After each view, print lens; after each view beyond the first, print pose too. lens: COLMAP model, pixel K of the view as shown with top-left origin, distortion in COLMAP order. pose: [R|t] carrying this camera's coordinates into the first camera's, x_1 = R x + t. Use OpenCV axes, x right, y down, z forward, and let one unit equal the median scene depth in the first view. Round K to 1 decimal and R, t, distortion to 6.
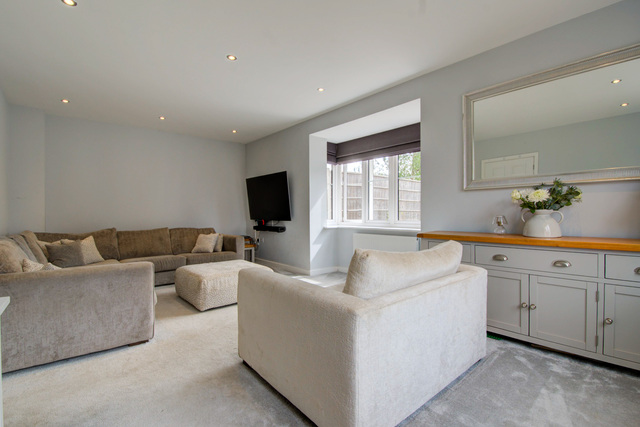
lens RADIAL K [[283.0, 0, 315.2], [0, 283.0, 214.3], [0, 0, 1]] dist [-0.004617, -0.004234]
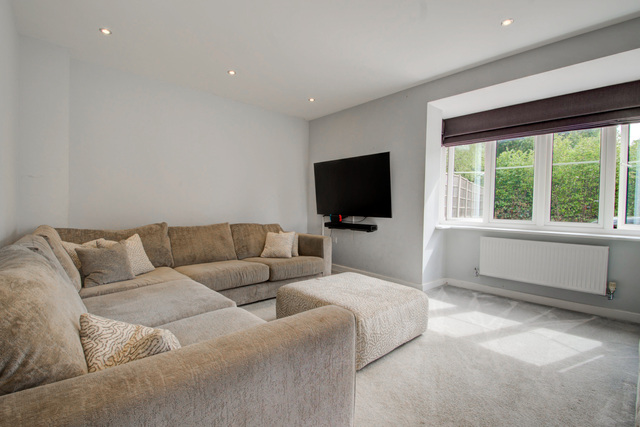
lens RADIAL K [[283.0, 0, 325.3], [0, 283.0, 213.9], [0, 0, 1]] dist [-0.004617, -0.004234]
pose [[0.999357, 0.024204, 0.026436, -0.304990], [-0.024696, 0.999525, 0.018452, 0.003293], [-0.025977, -0.019093, 0.999480, 0.257973]]
